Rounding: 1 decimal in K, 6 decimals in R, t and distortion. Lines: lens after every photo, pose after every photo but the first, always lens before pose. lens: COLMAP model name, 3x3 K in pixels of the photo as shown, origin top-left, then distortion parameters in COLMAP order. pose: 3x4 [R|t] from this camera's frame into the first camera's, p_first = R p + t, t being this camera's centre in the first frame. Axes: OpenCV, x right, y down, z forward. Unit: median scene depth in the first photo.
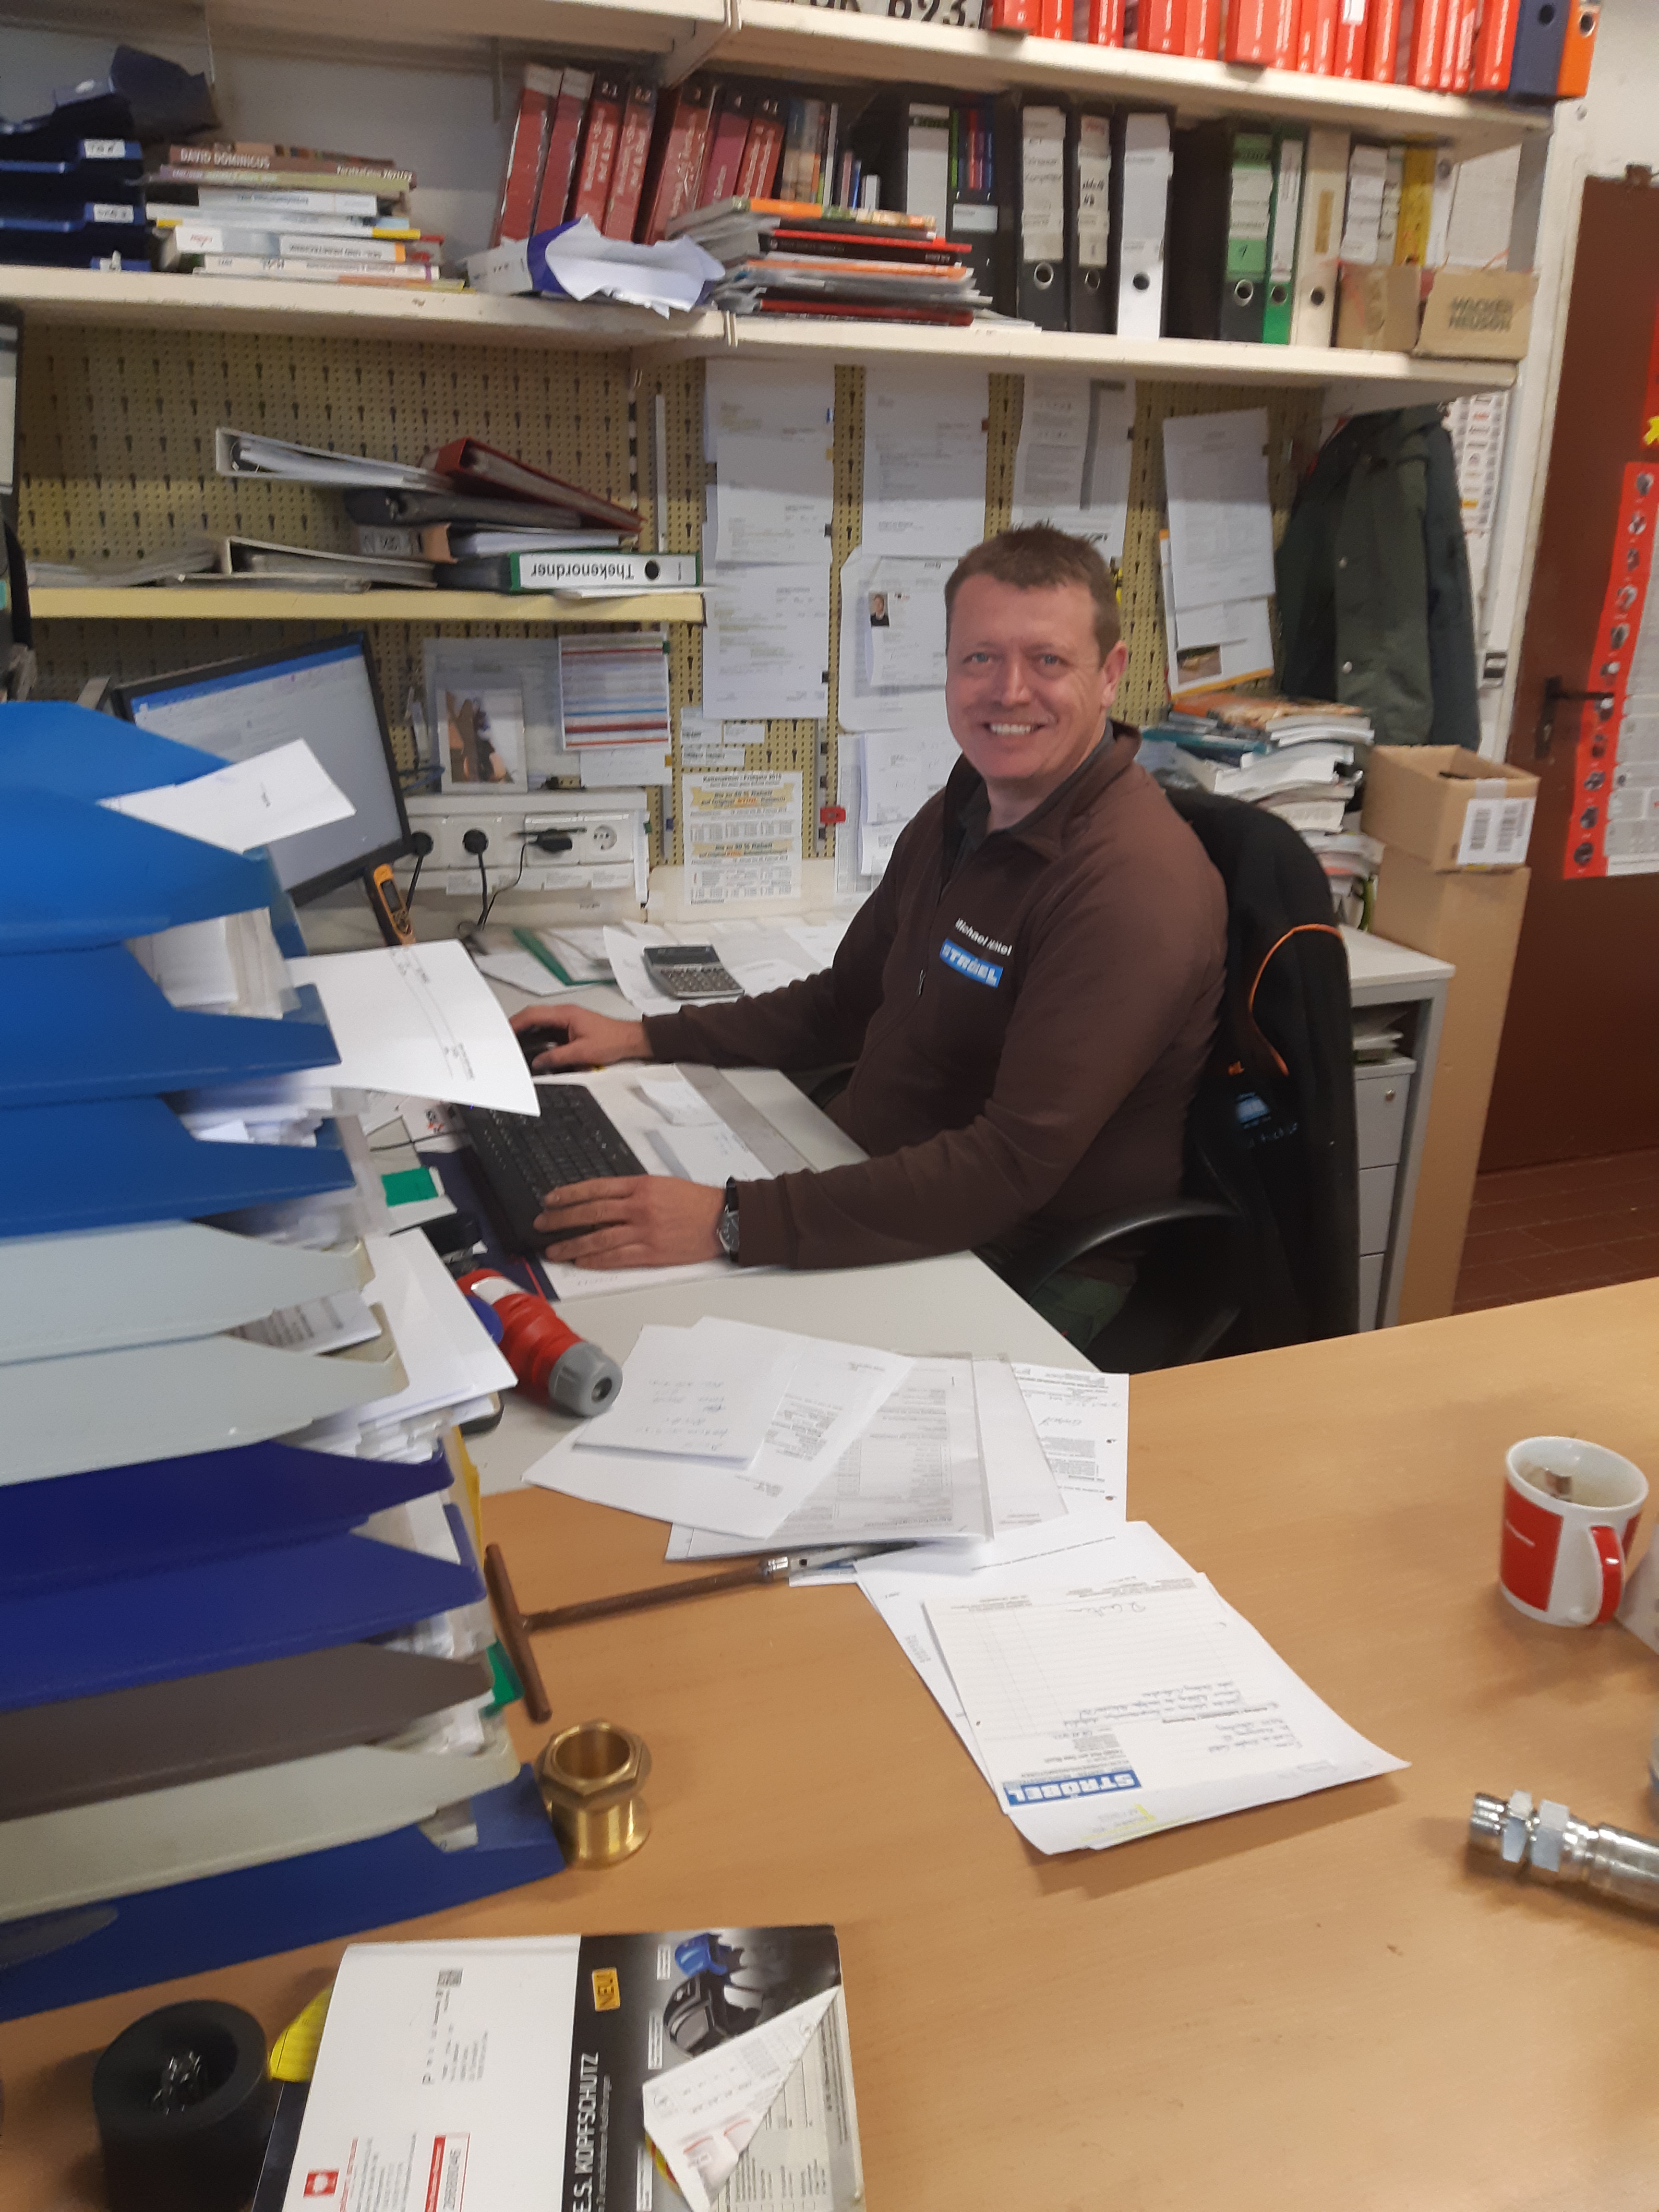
lens RADIAL K [[1702.9, 0, 827.5], [0, 1702.9, 1100.9], [0, 0, 1]] dist [-0.022178, -0.003785]
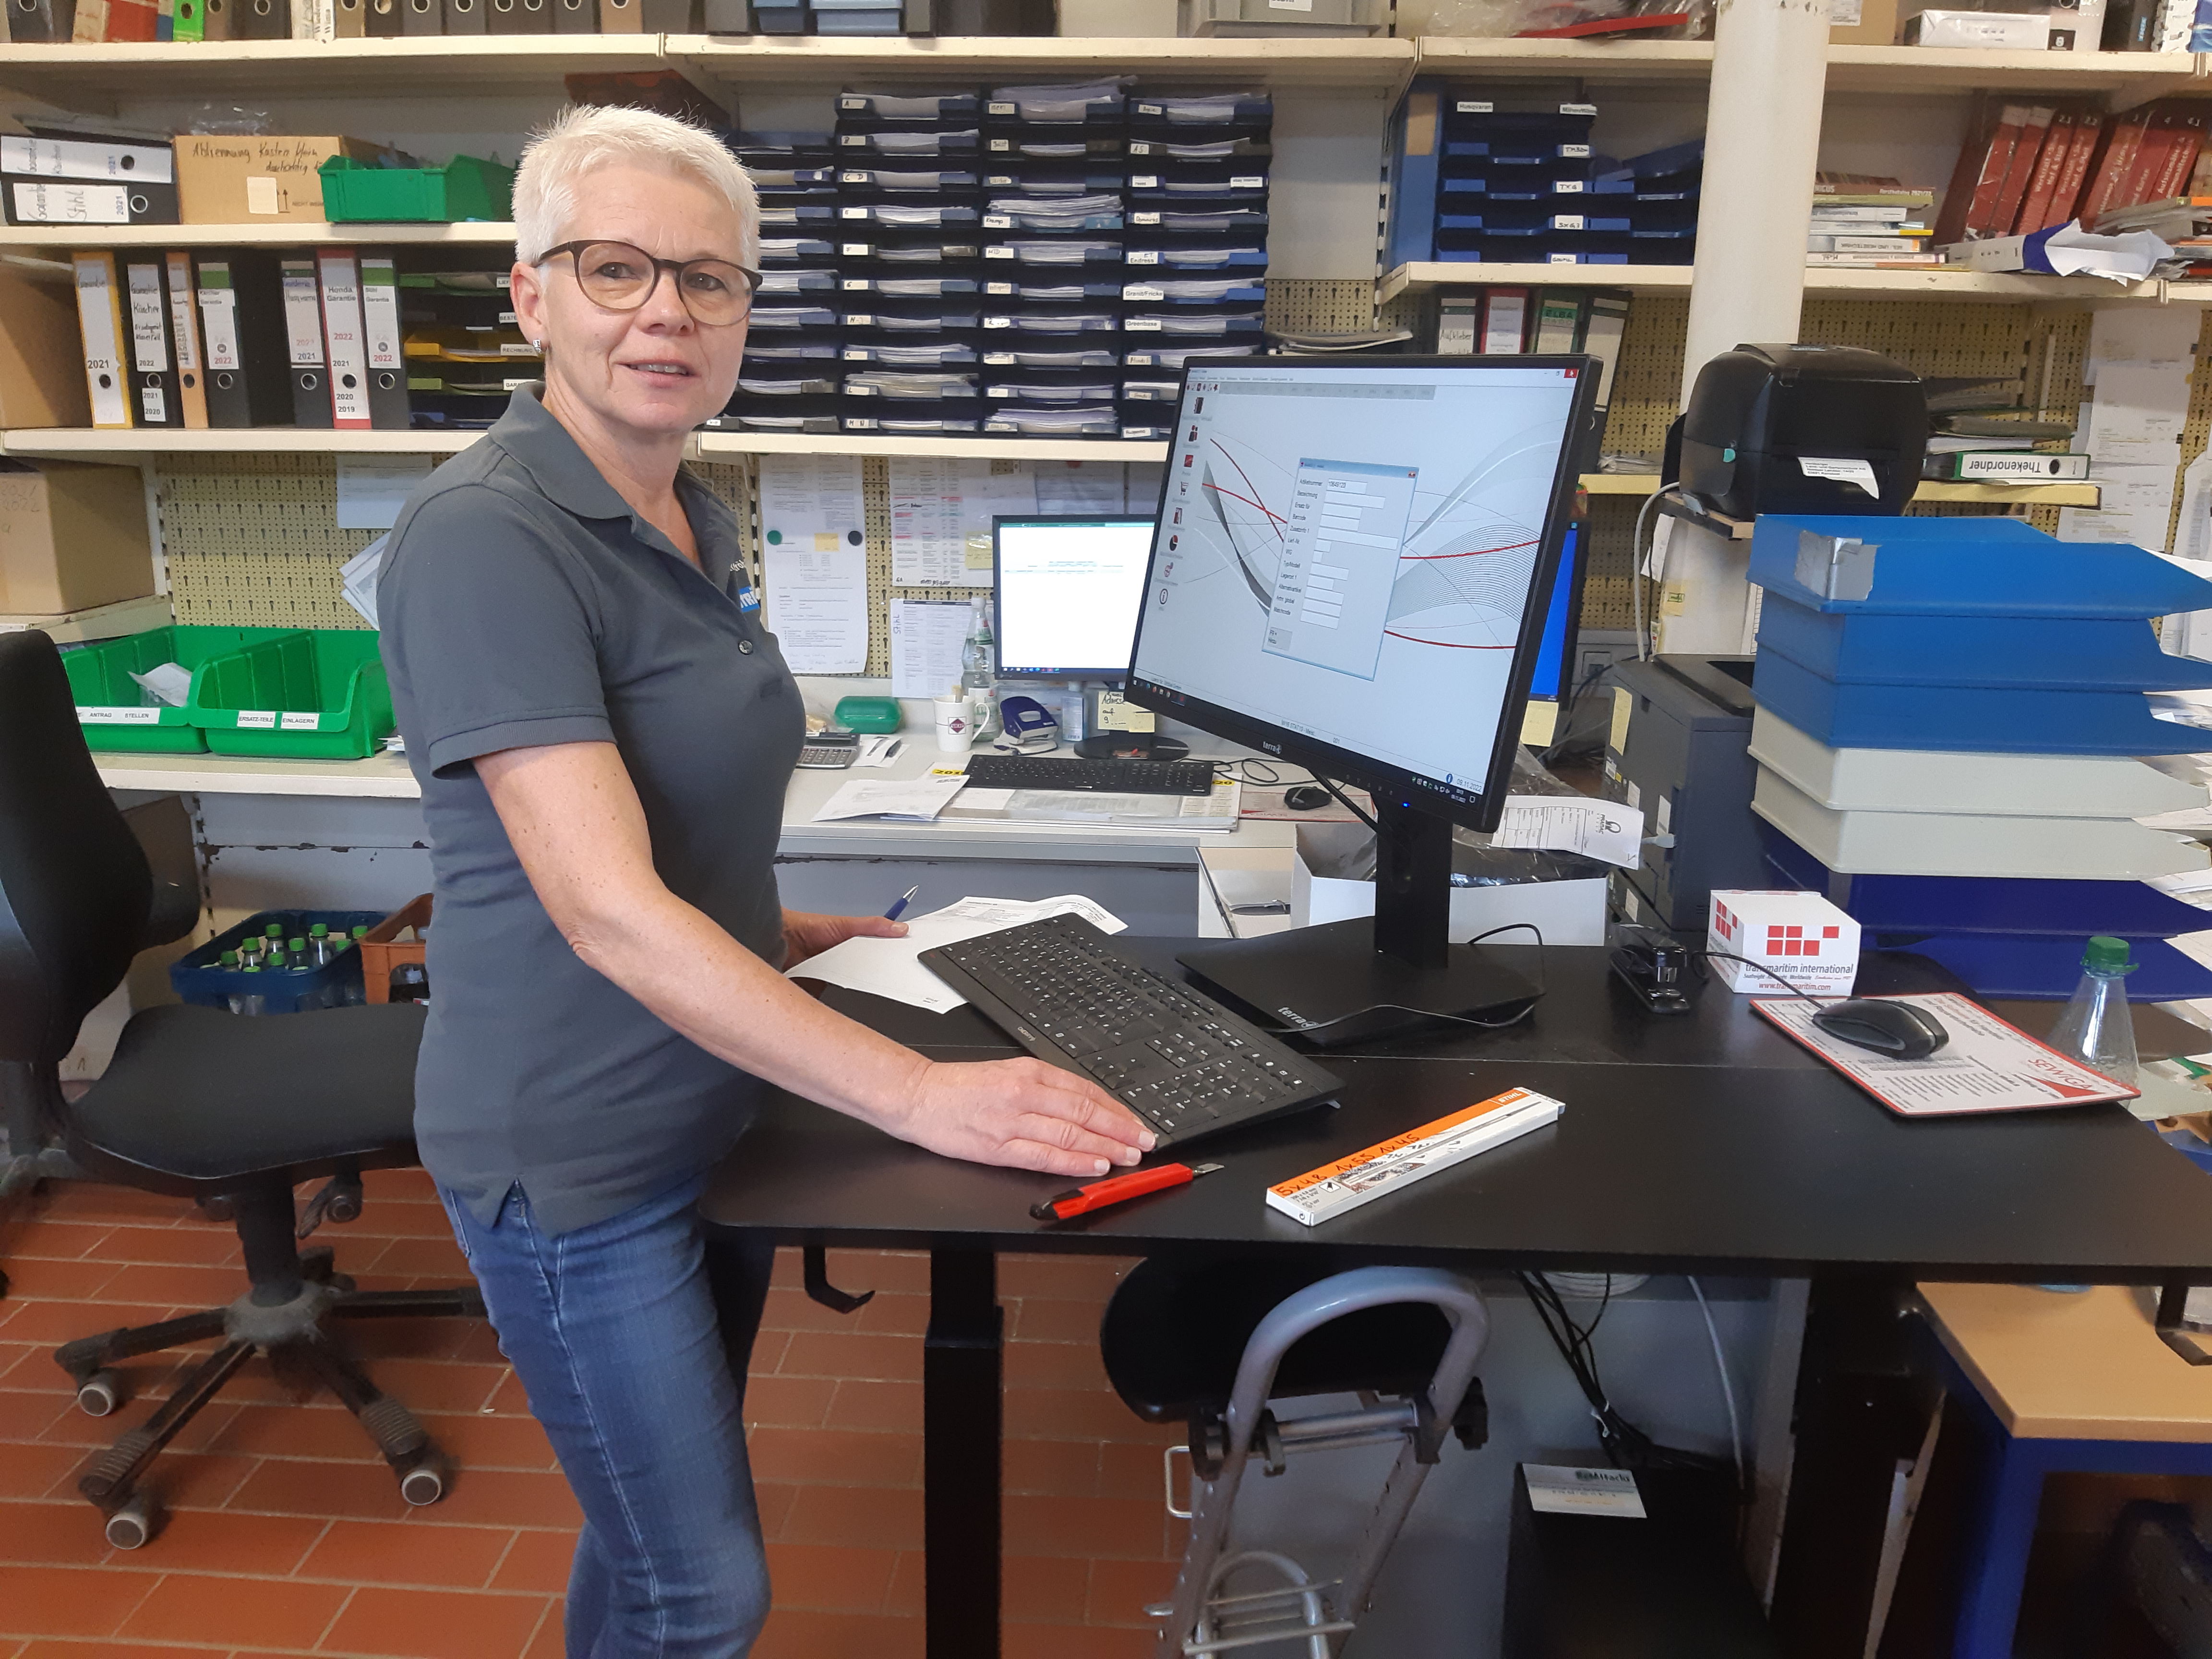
lens RADIAL K [[1702.9, 0, 1103.9], [0, 1702.9, 835.5], [0, 0, 1]] dist [-0.022178, -0.003785]
pose [[0.912660, 0.096454, -0.397176, -0.239607], [-0.132527, 0.989090, -0.064331, 0.157765], [0.386638, 0.111349, 0.915485, -0.467418]]
